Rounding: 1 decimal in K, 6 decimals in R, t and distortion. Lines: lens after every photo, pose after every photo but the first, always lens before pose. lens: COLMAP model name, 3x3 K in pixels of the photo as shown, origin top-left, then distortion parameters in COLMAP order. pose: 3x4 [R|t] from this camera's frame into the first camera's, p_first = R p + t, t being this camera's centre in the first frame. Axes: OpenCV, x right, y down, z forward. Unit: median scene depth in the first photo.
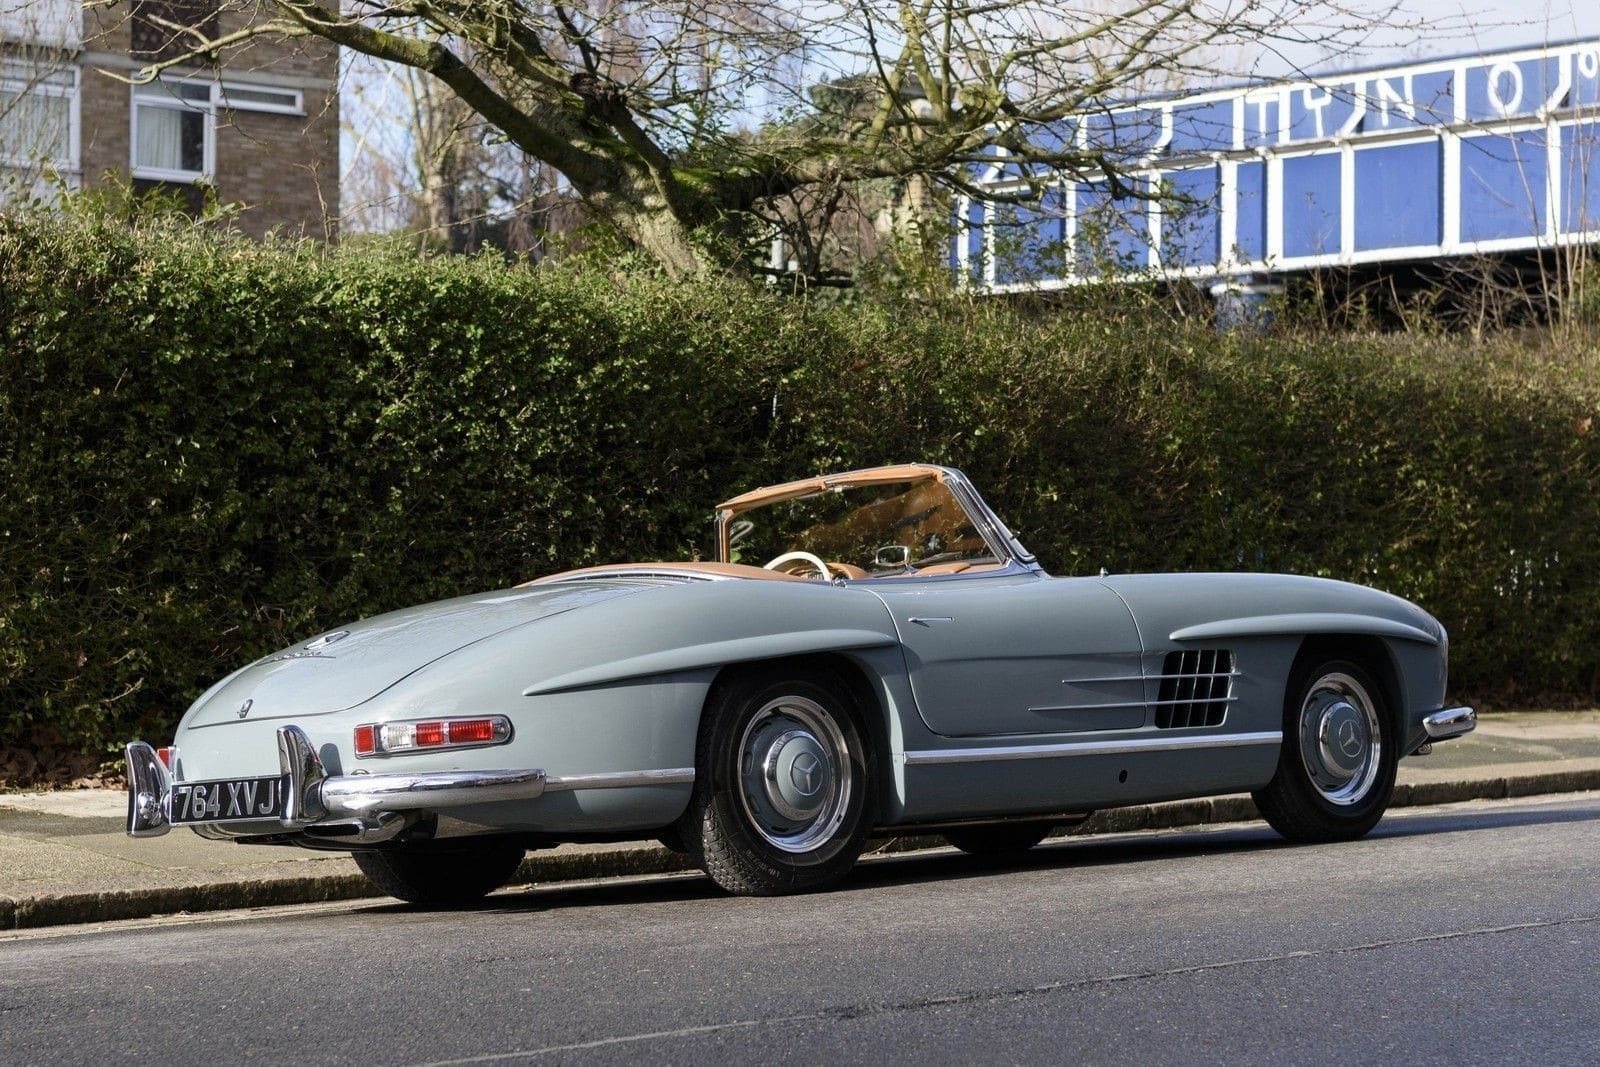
lens RADIAL K [[3391.1, 0, 800.6], [0, 3391.1, 496.8], [0, 0, 1]] dist [0.024560, -0.187232]
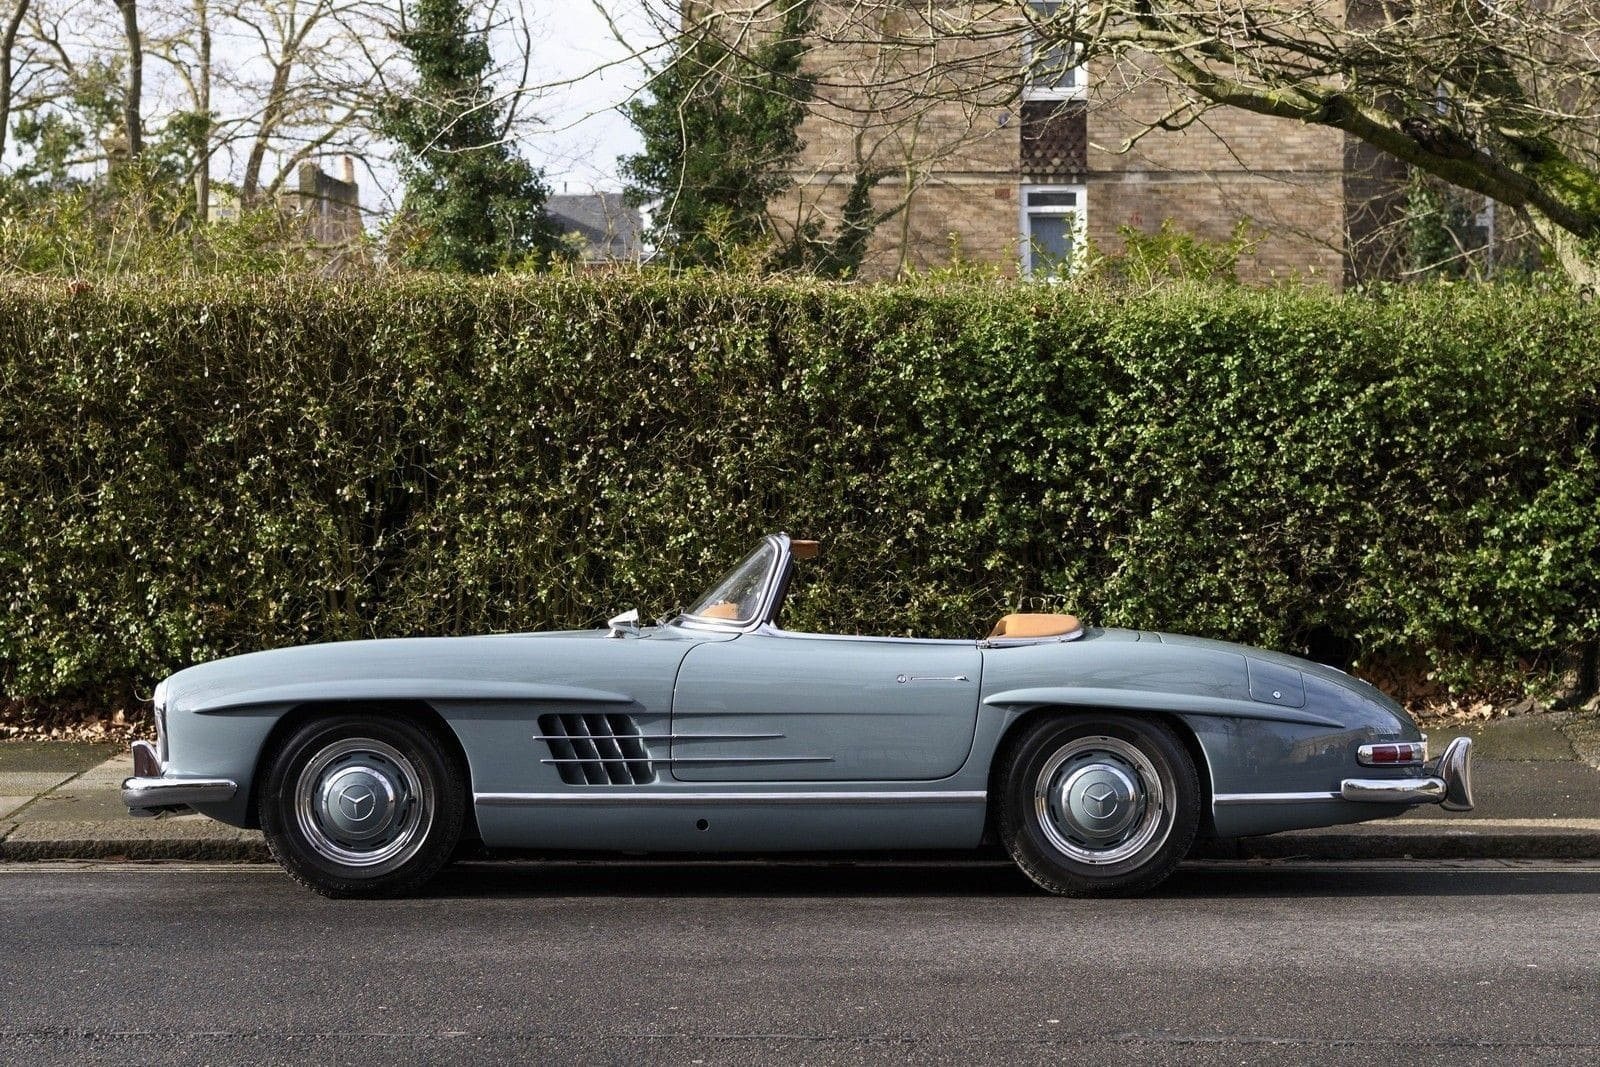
lens RADIAL K [[2767.6, 0, 795.2], [0, 2767.6, 511.8], [0, 0, 1]] dist [0.002460, -0.035649]
pose [[0.706704, 0.019653, -0.707237, 0.467008], [0.015557, 0.998941, 0.043304, -0.041255], [0.707339, -0.041606, 0.705649, 0.230371]]
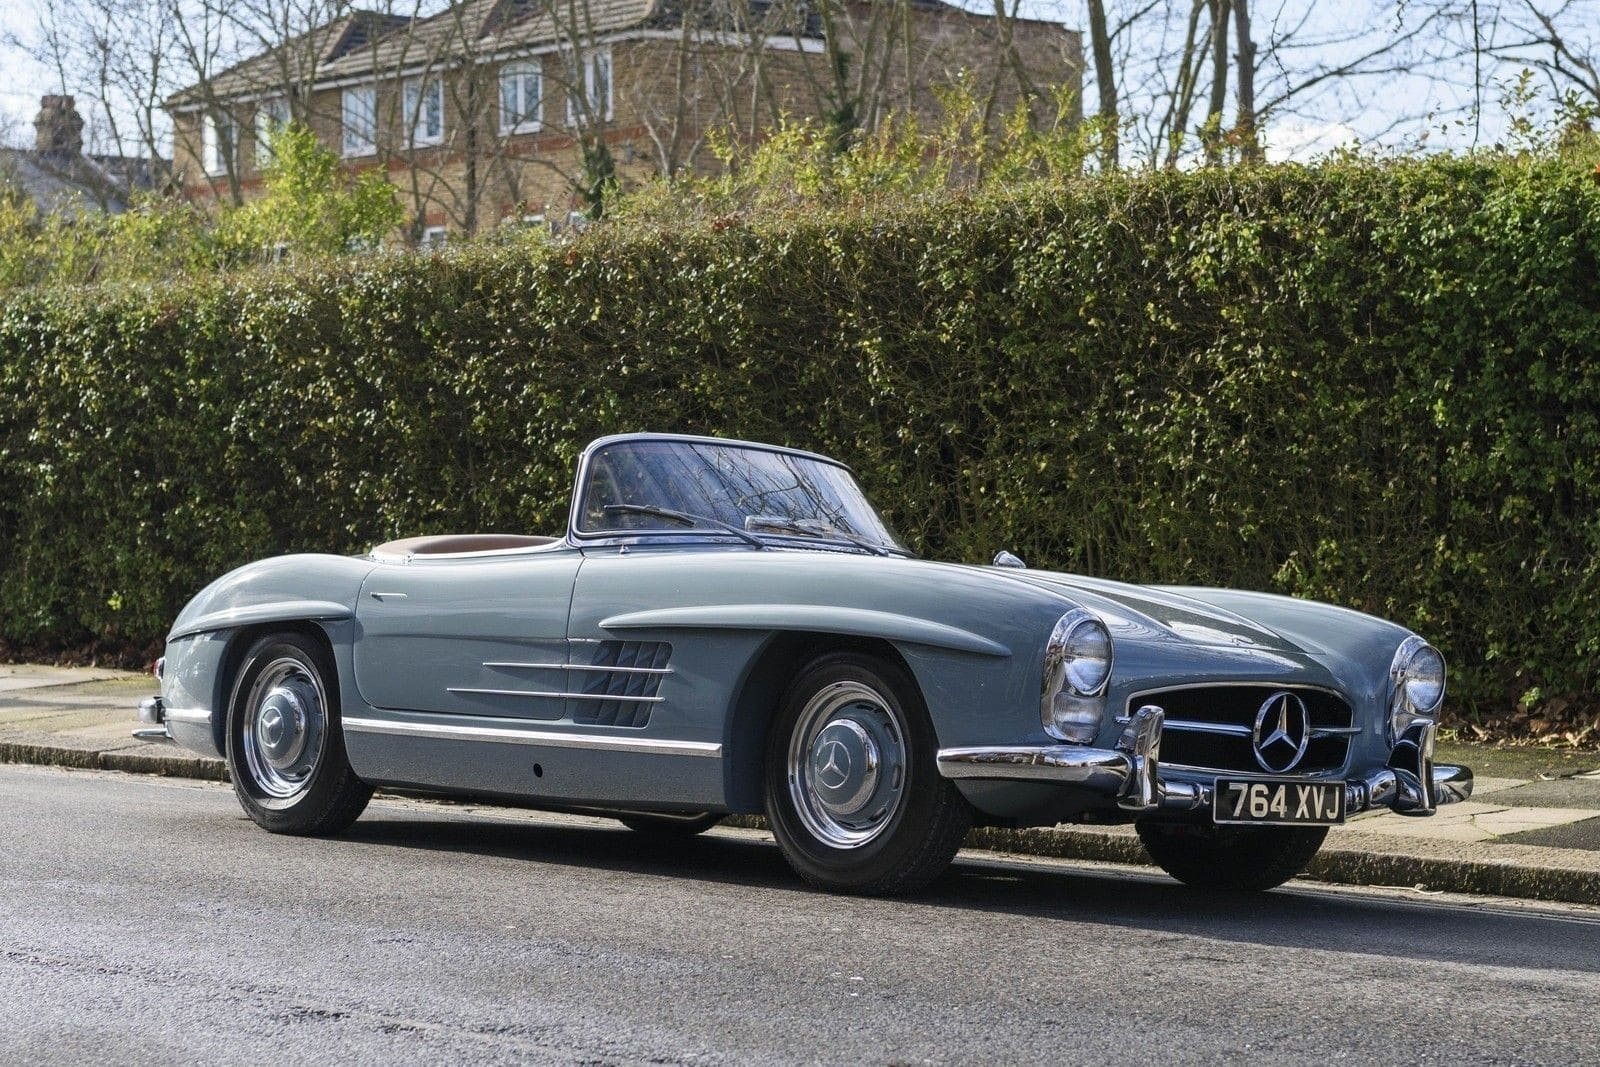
lens RADIAL K [[3478.7, 0, 802.9], [0, 3478.7, 657.0], [0, 0, 1]] dist [0.045162, -0.464314]
pose [[-0.016810, 0.051875, -0.998512, 0.754584], [0.036011, 0.998037, 0.051244, 0.003482], [0.999210, -0.035096, -0.018645, 0.783548]]
